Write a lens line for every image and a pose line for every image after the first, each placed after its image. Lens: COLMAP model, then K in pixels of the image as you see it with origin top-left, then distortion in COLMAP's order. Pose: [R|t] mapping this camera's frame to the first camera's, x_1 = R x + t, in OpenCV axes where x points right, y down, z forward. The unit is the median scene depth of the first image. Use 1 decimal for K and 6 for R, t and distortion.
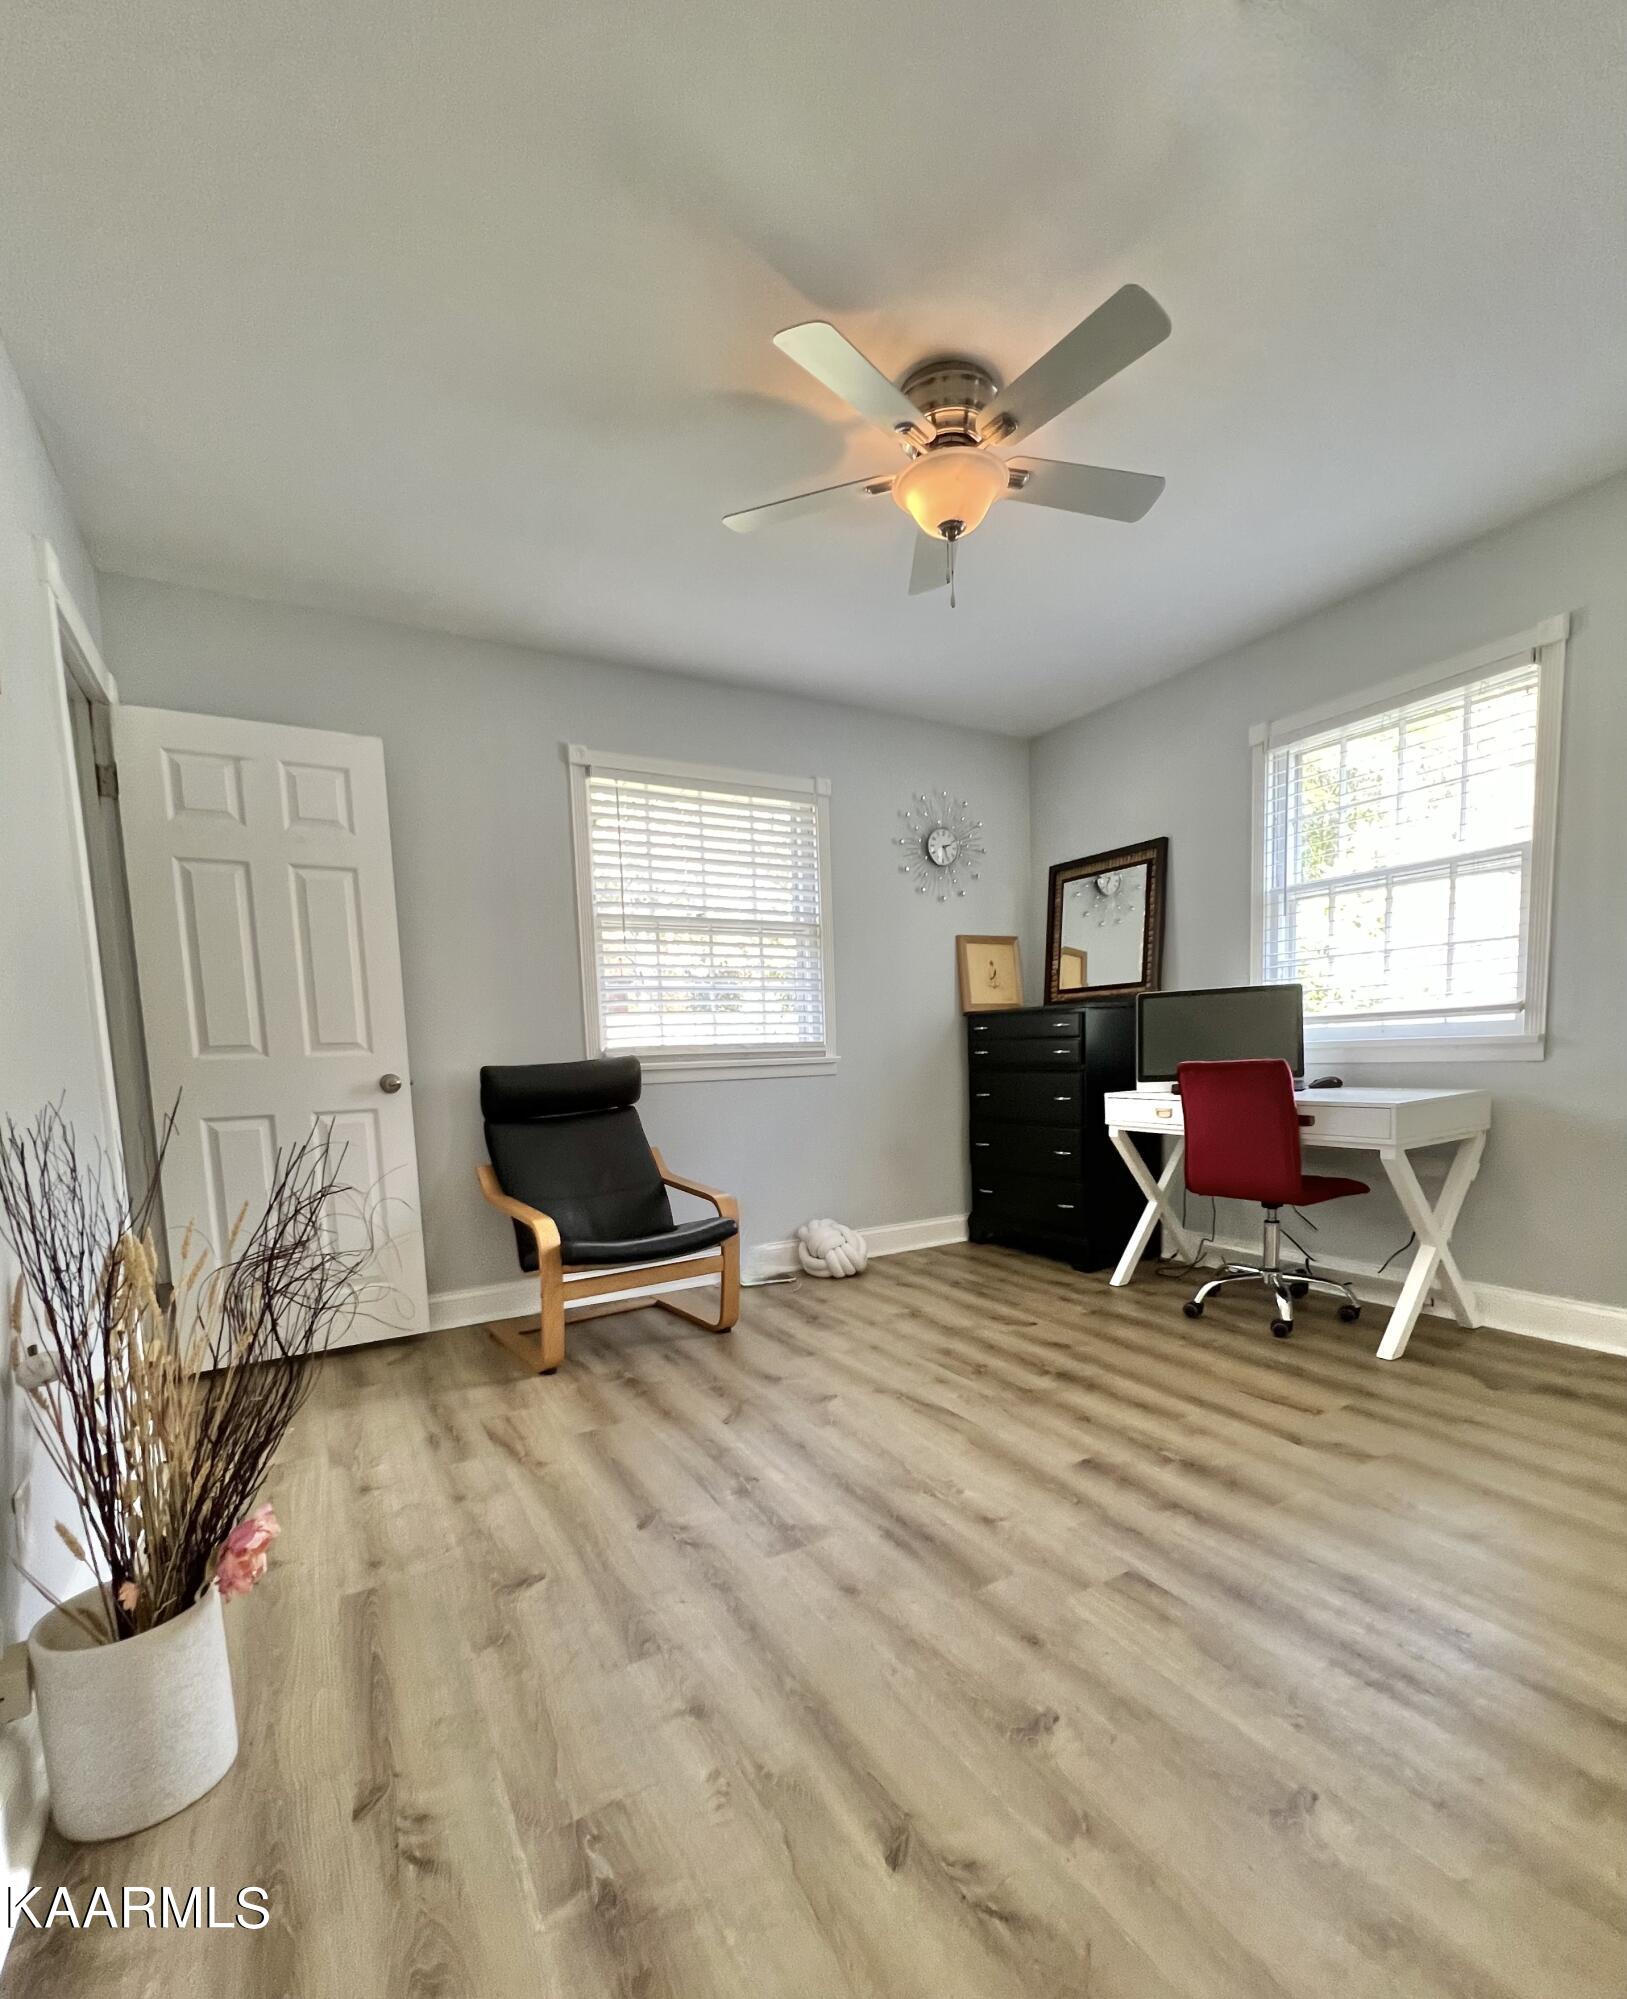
lens RADIAL K [[885.2, 0, 814.7], [0, 885.2, 1002.8], [0, 0, 1]] dist [-0.000036, 0.000211]
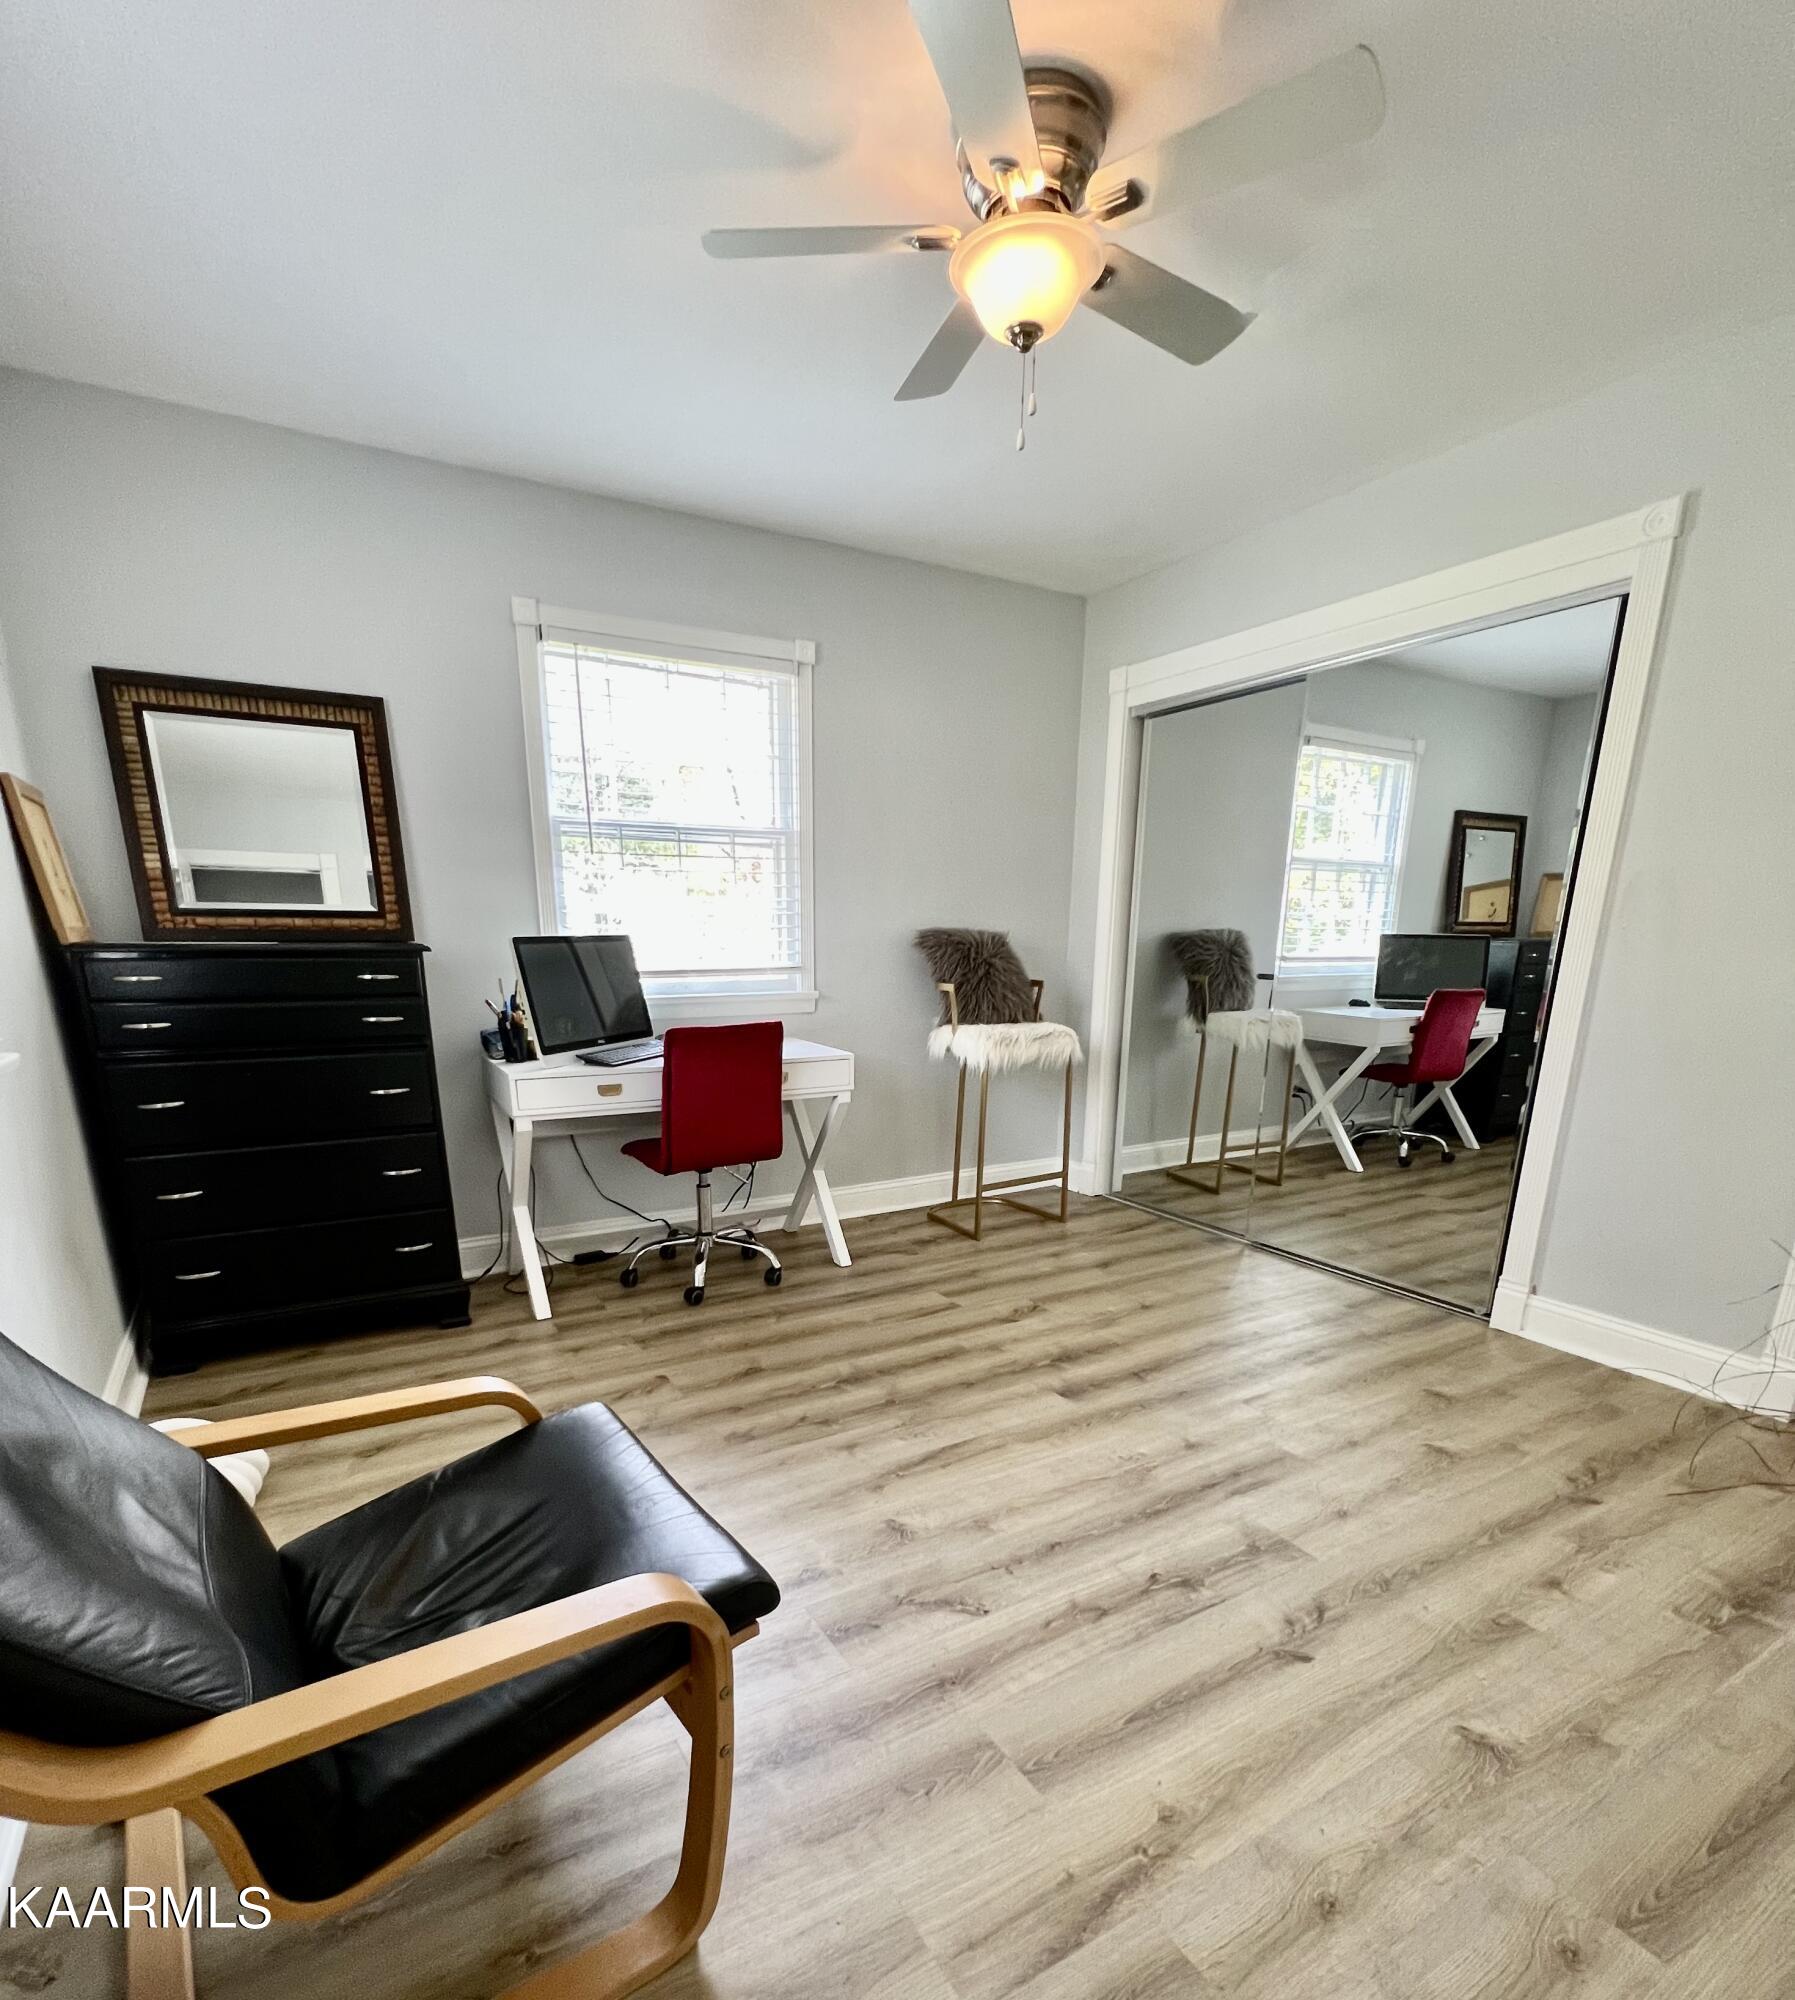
lens RADIAL K [[1056.4, 0, 900.6], [0, 1056.4, 997.5], [0, 0, 1]] dist [-0.008082, -0.001752]
pose [[-0.010478, -0.021391, 0.999716, -1.064724], [-0.048855, 0.998588, 0.020854, 0.017204], [-0.998751, -0.048623, -0.011509, 1.355063]]
